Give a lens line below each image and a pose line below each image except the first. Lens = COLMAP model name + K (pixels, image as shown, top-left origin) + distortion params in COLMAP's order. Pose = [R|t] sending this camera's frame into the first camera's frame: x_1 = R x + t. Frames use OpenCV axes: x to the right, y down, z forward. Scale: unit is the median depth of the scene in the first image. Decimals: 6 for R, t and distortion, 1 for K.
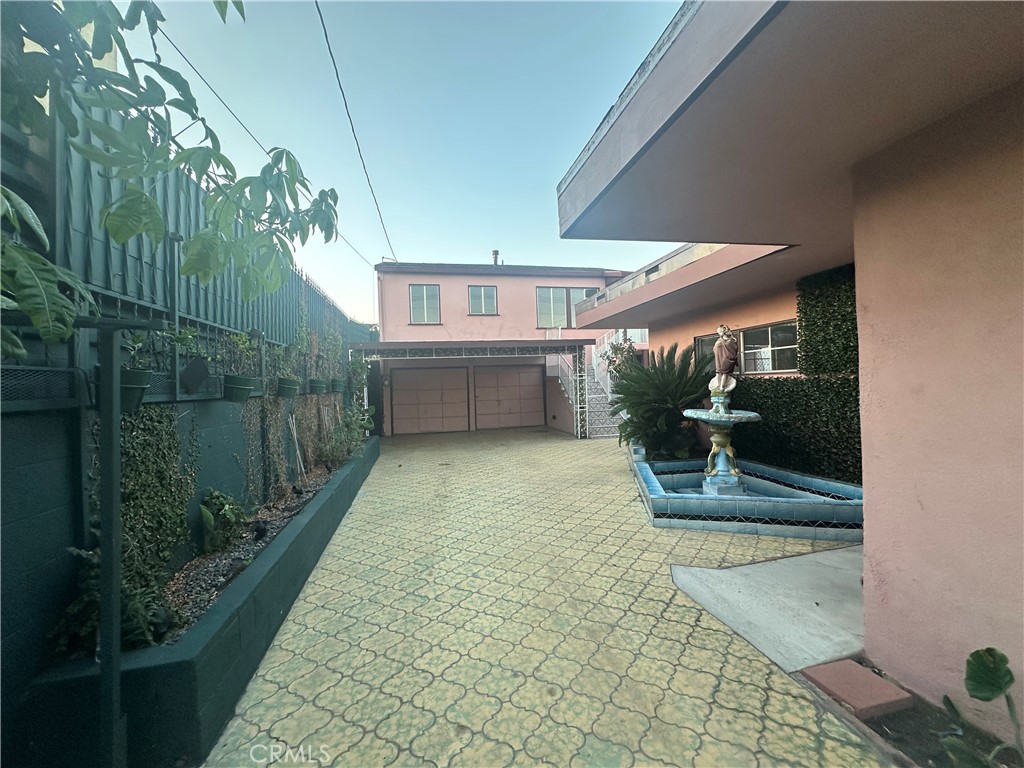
lens RADIAL K [[408.2, 0, 512.0], [0, 408.2, 384.0], [0, 0, 1]] dist [-0.002624, 0.000120]
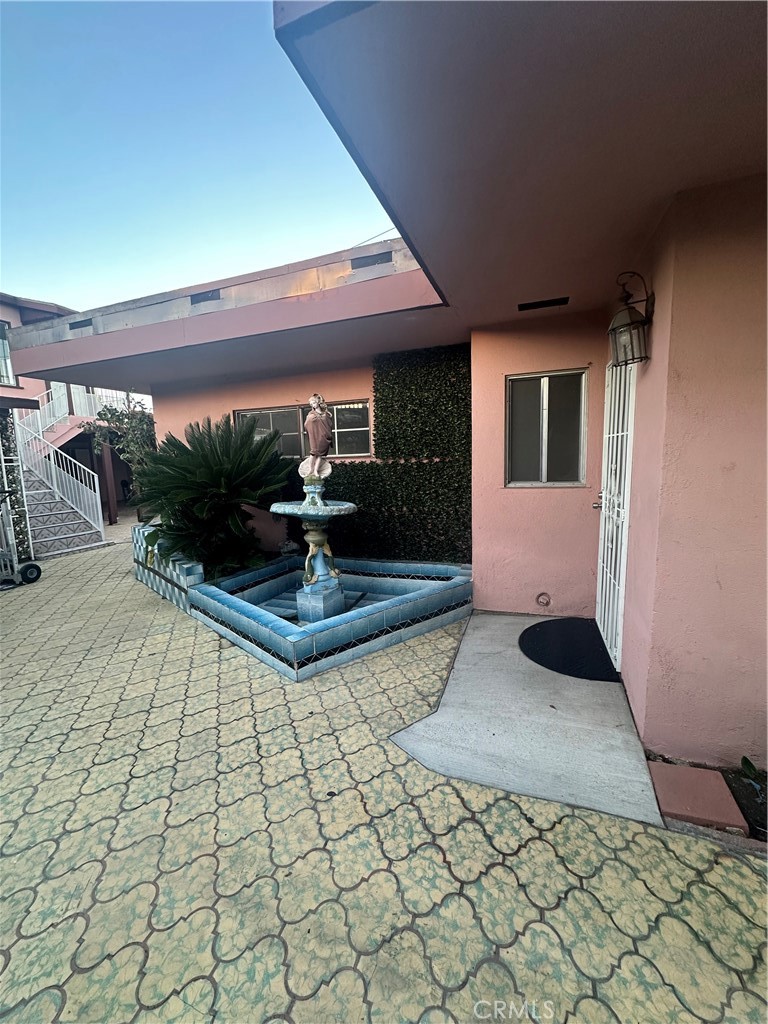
lens RADIAL K [[408.2, 0, 382.5], [0, 408.2, 511.3], [0, 0, 1]] dist [-0.002624, 0.000120]
pose [[0.537655, -0.090898, 0.838251, -0.098470], [0.012455, 0.994920, 0.099899, 0.003897], [-0.843073, -0.043271, 0.536056, 0.457092]]
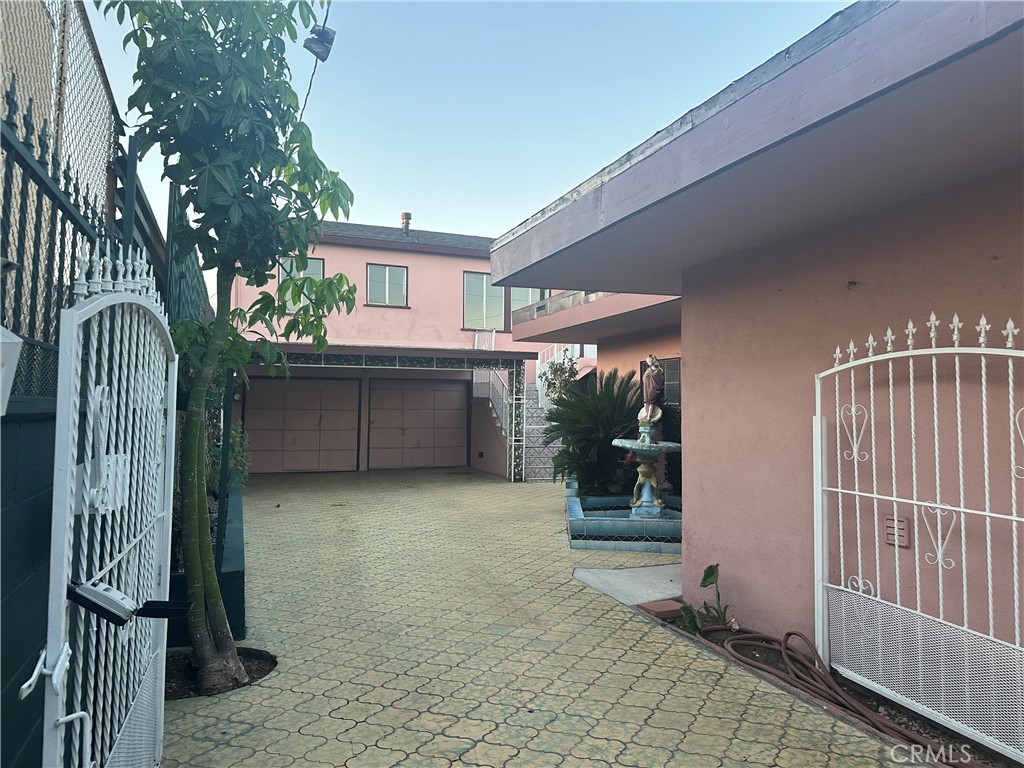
lens RADIAL K [[709.7, 0, 516.0], [0, 709.7, 380.5], [0, 0, 1]] dist [0.182297, -0.000042]
pose [[0.988215, 0.046950, 0.145694, -0.065119], [-0.041032, 0.998217, -0.043358, 0.007537], [-0.147470, 0.036869, 0.988379, -0.683548]]
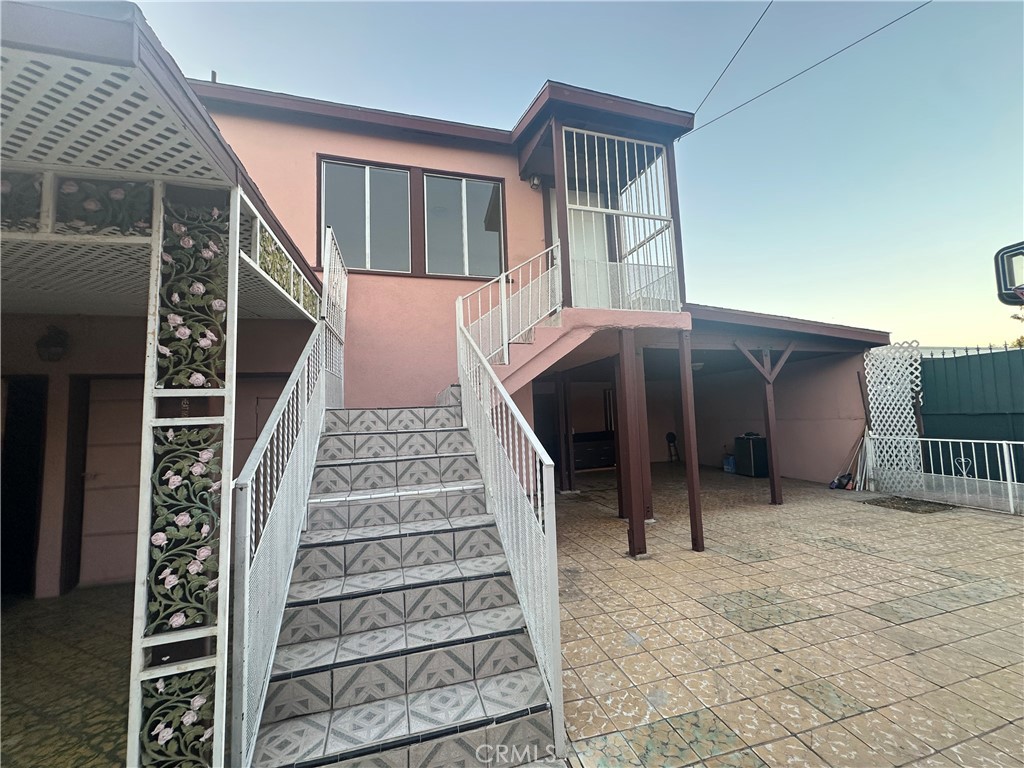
lens RADIAL K [[408.2, 0, 512.0], [0, 408.2, 384.0], [0, 0, 1]] dist [-0.002624, 0.000120]
pose [[0.997975, 0.006416, 0.063276, 0.586982], [-0.001290, 0.996736, -0.080716, -0.034402], [-0.063587, 0.080471, 0.994727, 1.873175]]
